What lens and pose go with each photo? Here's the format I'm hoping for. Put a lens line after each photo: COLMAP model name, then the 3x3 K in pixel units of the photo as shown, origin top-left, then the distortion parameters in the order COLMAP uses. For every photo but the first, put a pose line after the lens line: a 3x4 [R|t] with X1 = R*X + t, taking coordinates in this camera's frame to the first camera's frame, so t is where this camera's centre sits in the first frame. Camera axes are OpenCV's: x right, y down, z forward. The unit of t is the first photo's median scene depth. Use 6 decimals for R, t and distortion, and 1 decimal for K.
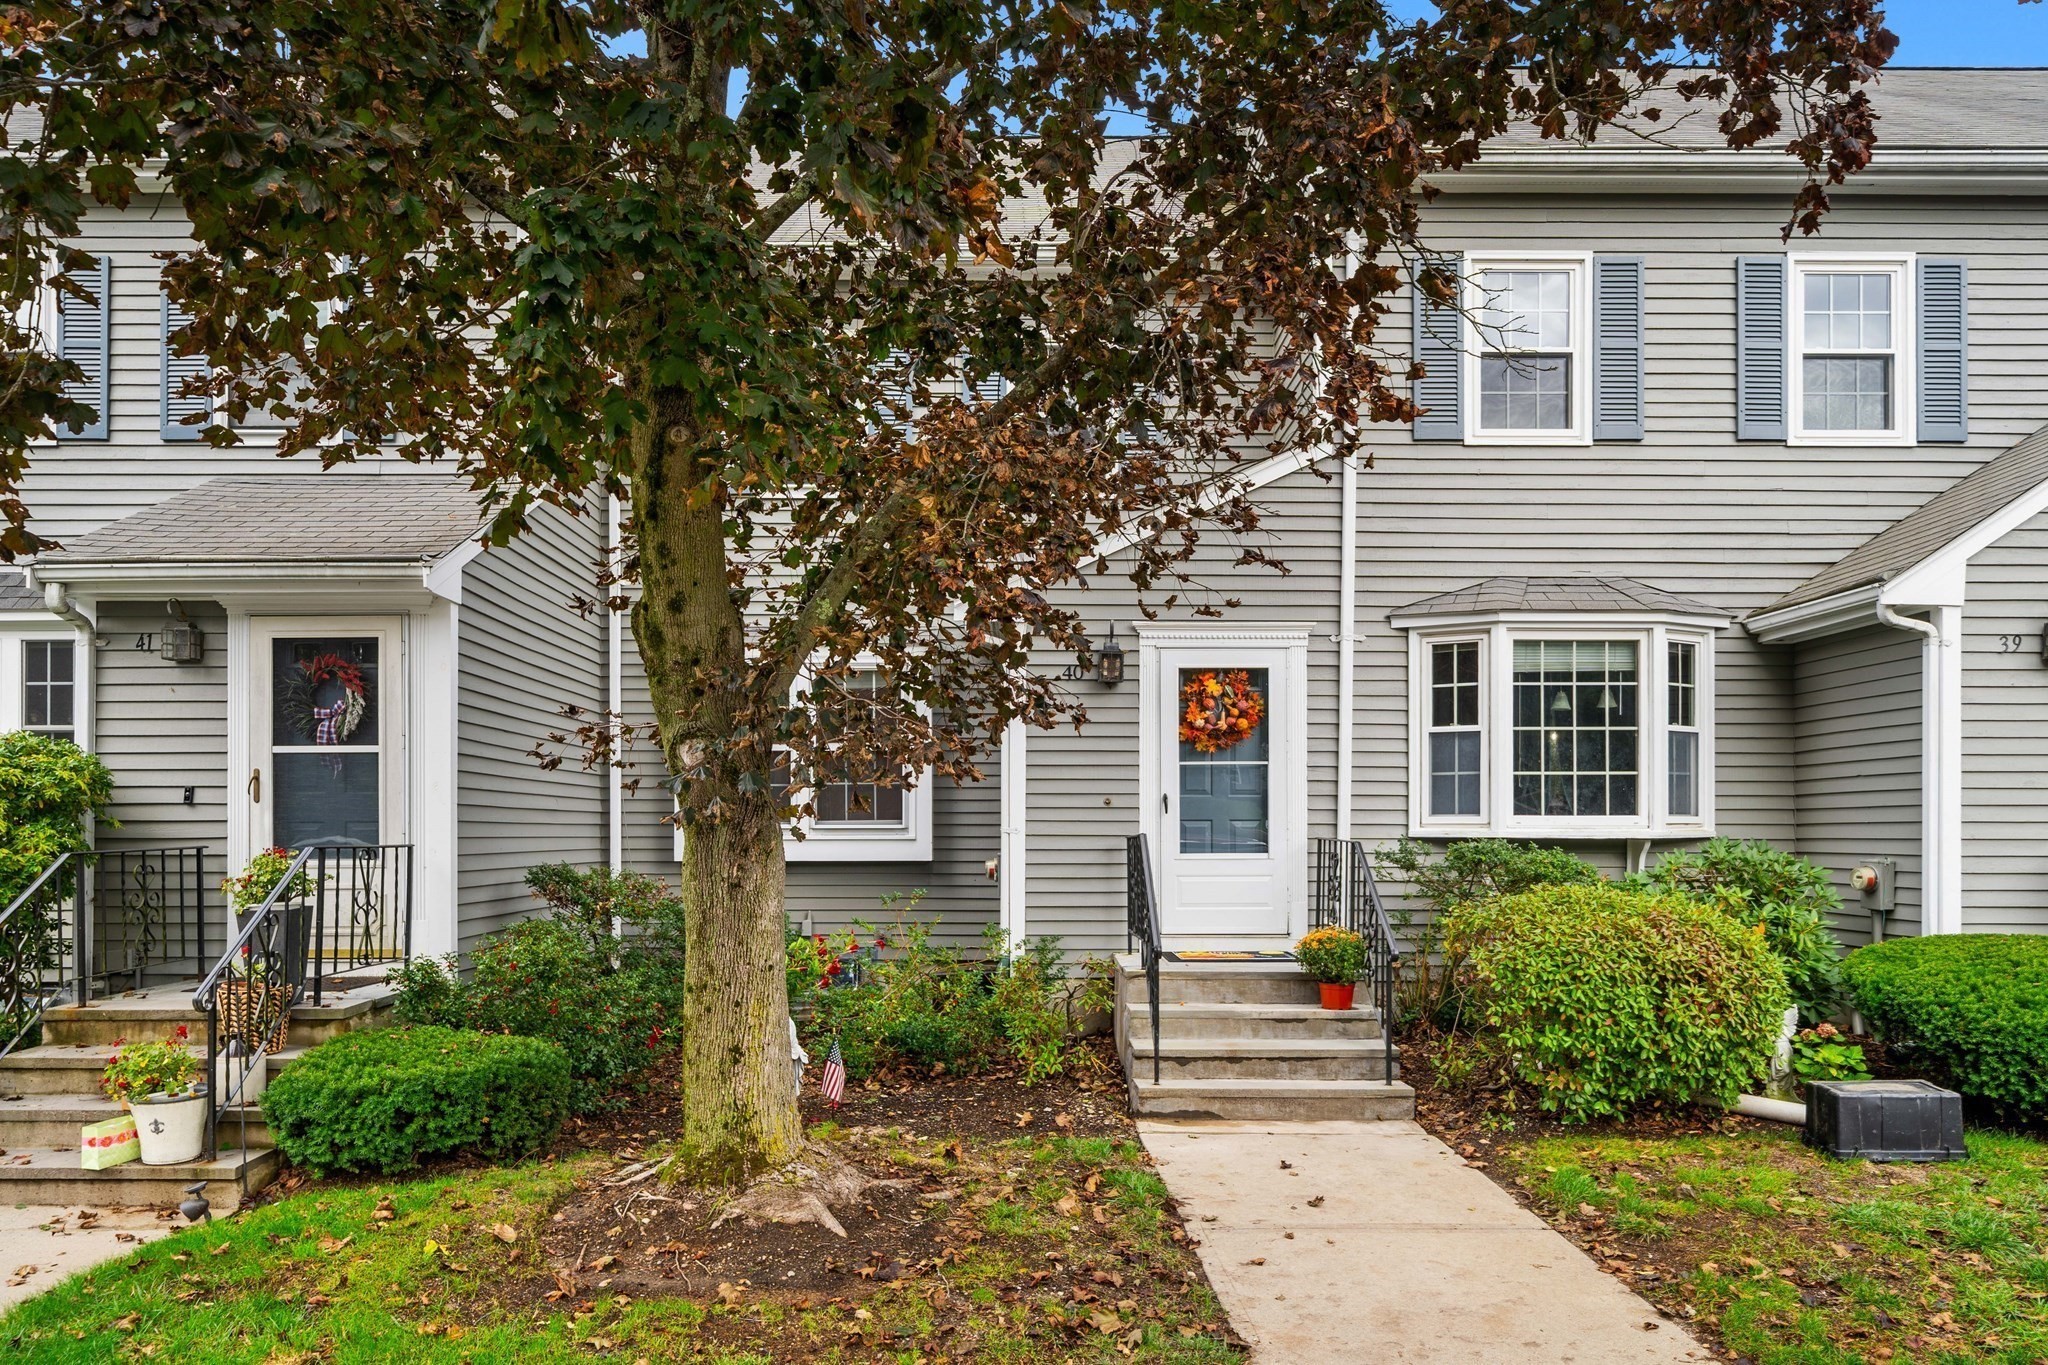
lens RADIAL K [[1340.8, 0, 1012.0], [0, 1340.8, 840.5], [0, 0, 1]] dist [-0.020363, 0.000332]
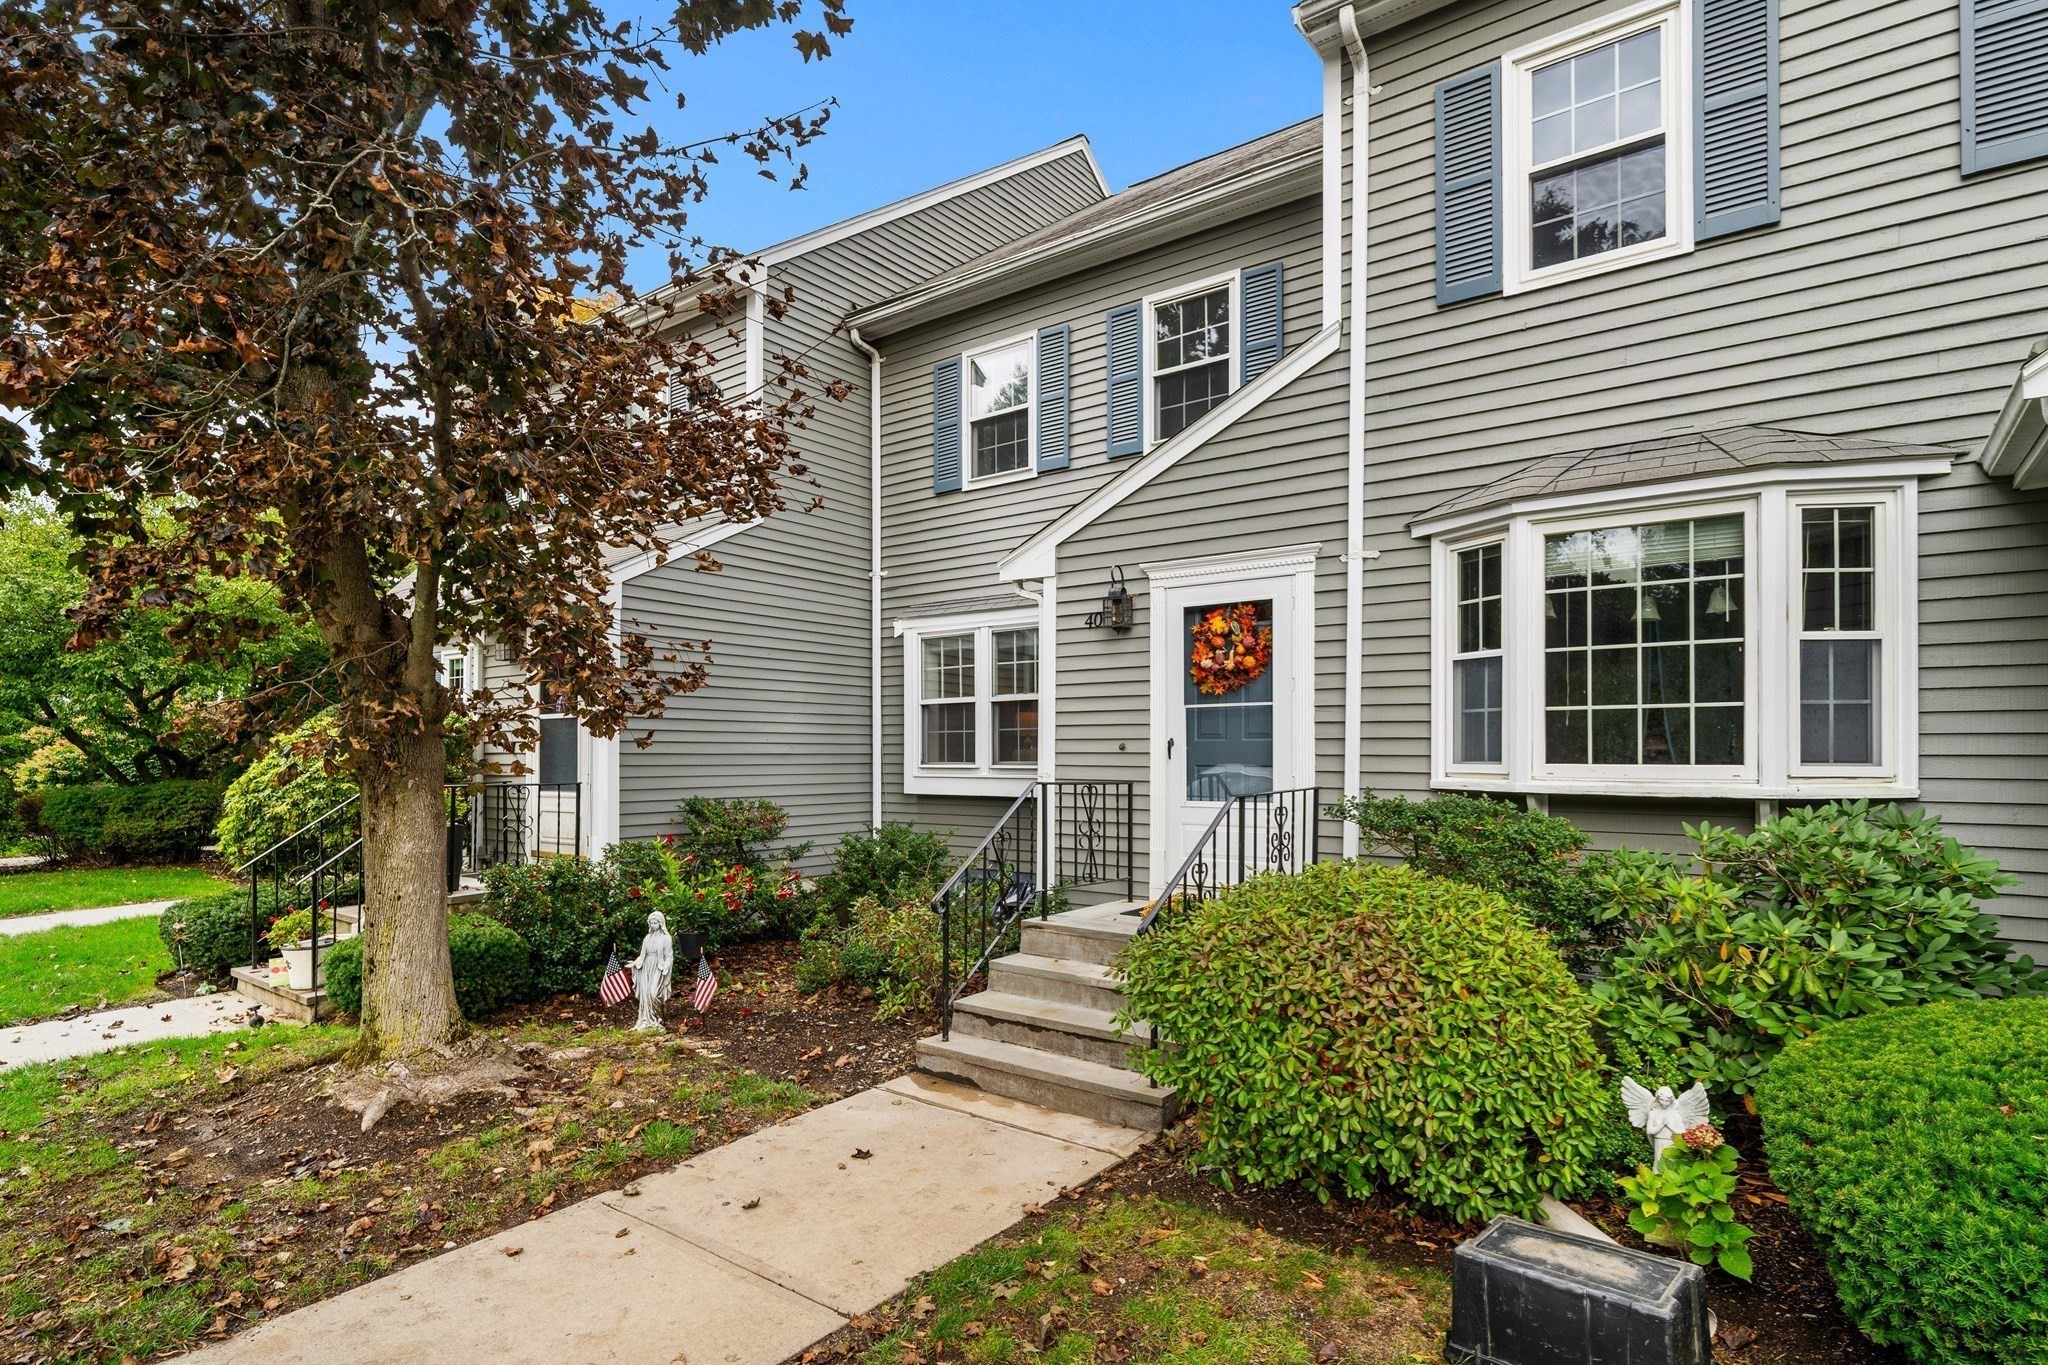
lens RADIAL K [[1066.8, 0, 1011.7], [0, 1066.8, 746.8], [0, 0, 1]] dist [-0.008151, -0.001291]
pose [[0.787439, -0.002510, -0.616388, 0.499037], [0.001735, 0.999997, -0.001856, -0.027244], [0.616390, 0.000392, 0.787441, 0.320213]]
